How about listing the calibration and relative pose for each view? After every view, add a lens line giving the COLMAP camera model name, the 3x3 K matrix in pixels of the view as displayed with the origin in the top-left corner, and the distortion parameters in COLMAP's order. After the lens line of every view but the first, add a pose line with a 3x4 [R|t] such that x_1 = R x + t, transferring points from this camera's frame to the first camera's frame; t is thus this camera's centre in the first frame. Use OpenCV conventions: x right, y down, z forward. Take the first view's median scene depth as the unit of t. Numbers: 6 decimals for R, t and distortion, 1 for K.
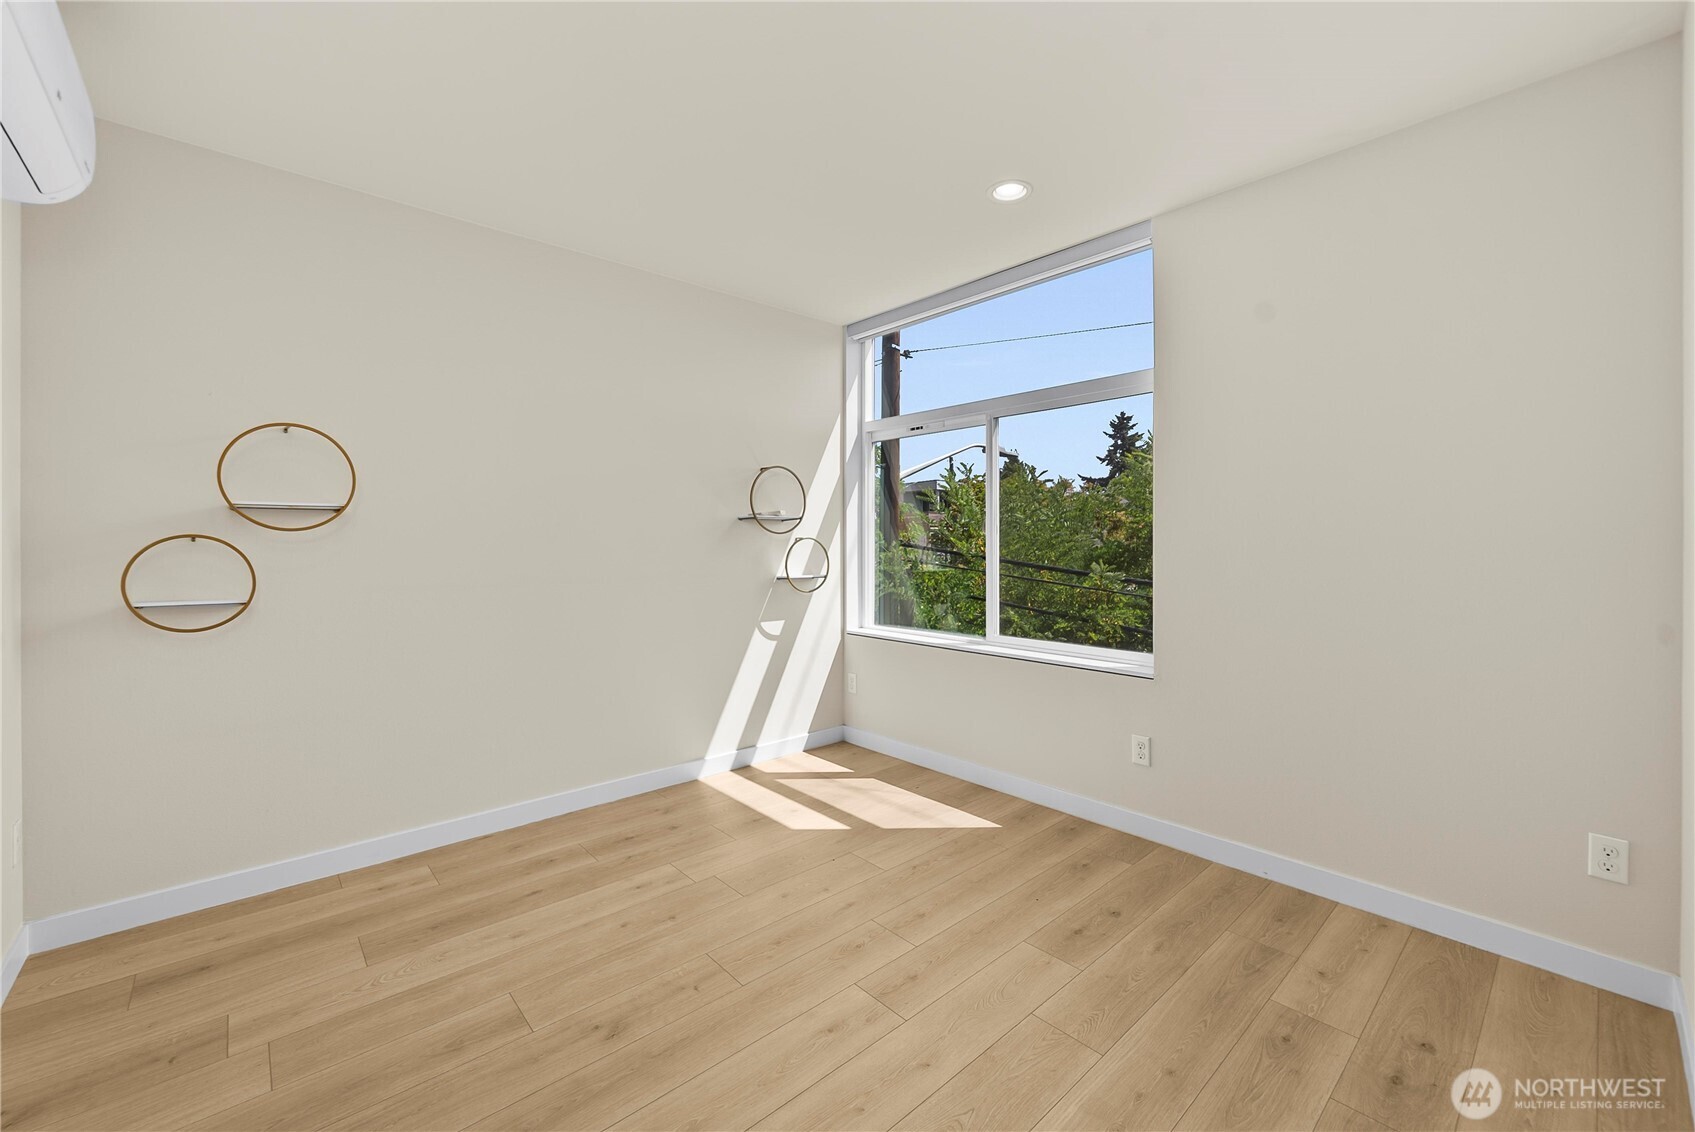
lens RADIAL K [[676.3, 0, 847.1], [0, 676.3, 537.1], [0, 0, 1]] dist [-0.000495, 0.000125]
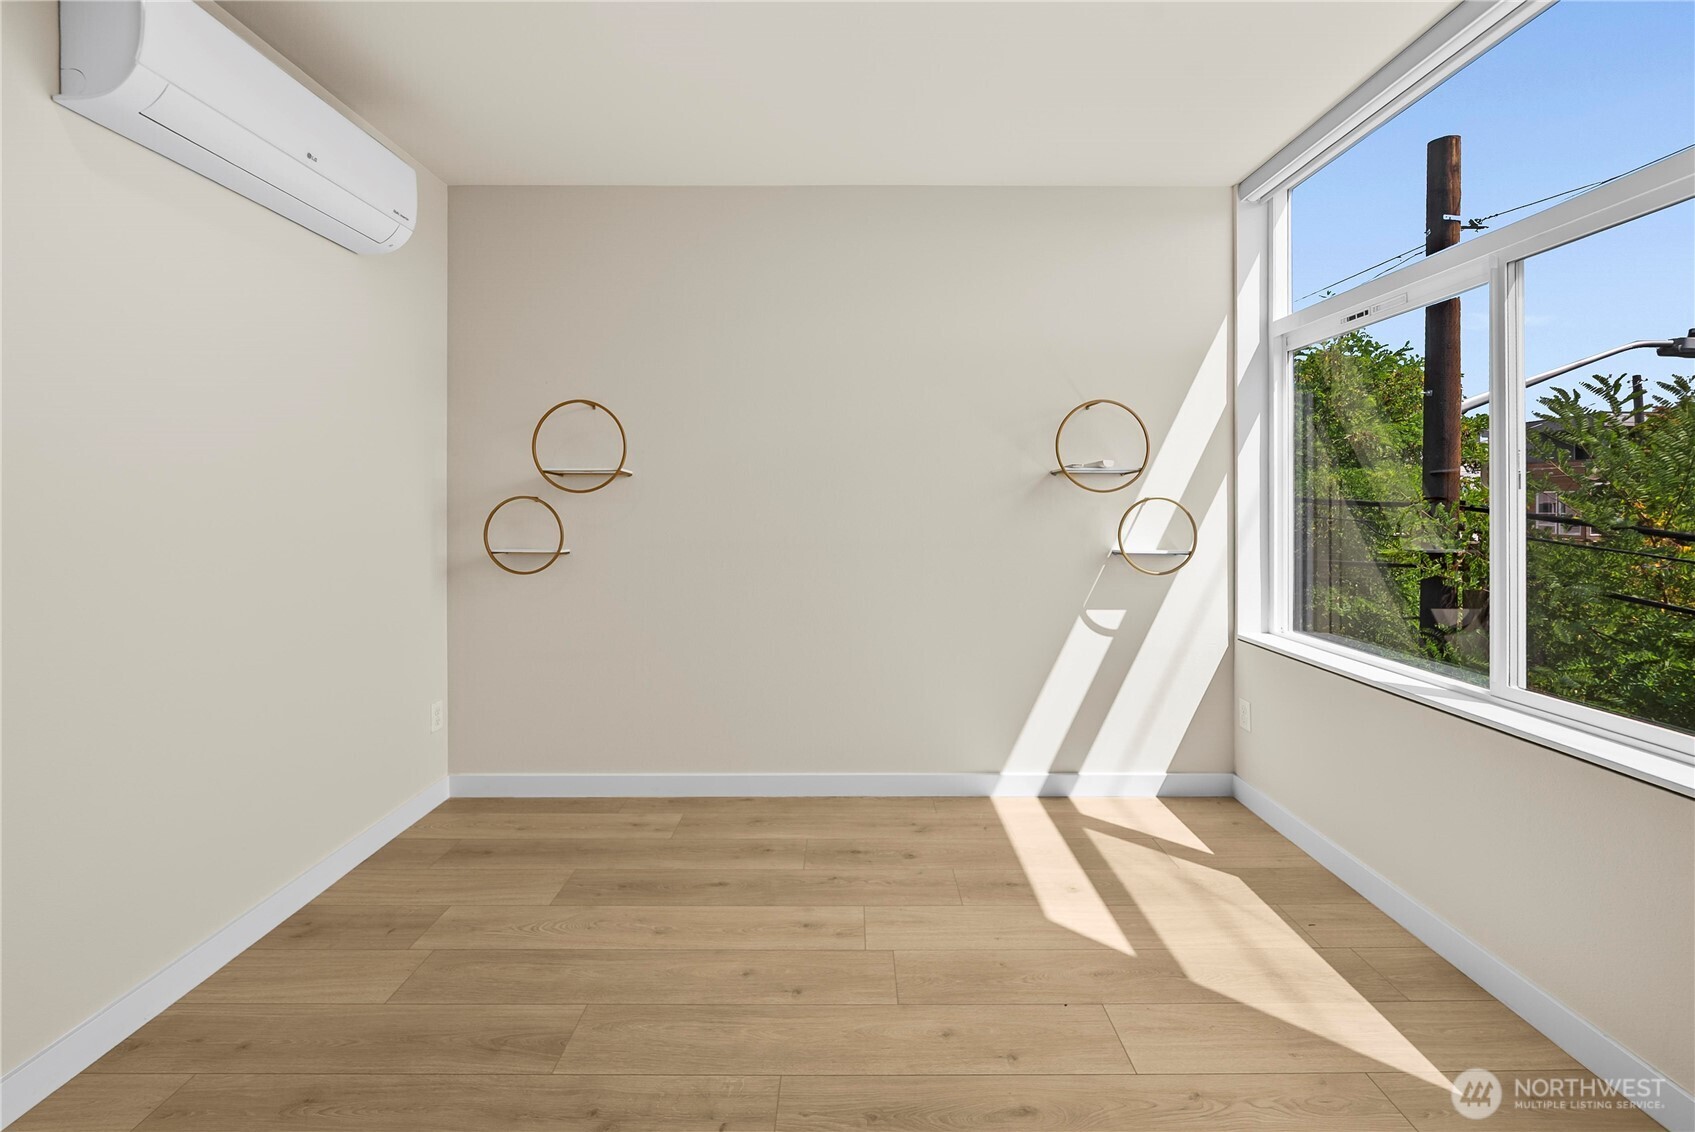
lens RADIAL K [[661.0, 0, 850.7], [0, 661.0, 498.7], [0, 0, 1]] dist [-0.002255, -0.000202]
pose [[0.747118, -0.002039, -0.664689, 0.198008], [0.002357, 0.999997, -0.000418, 0.002087], [0.664688, -0.001254, 0.747120, 0.331327]]
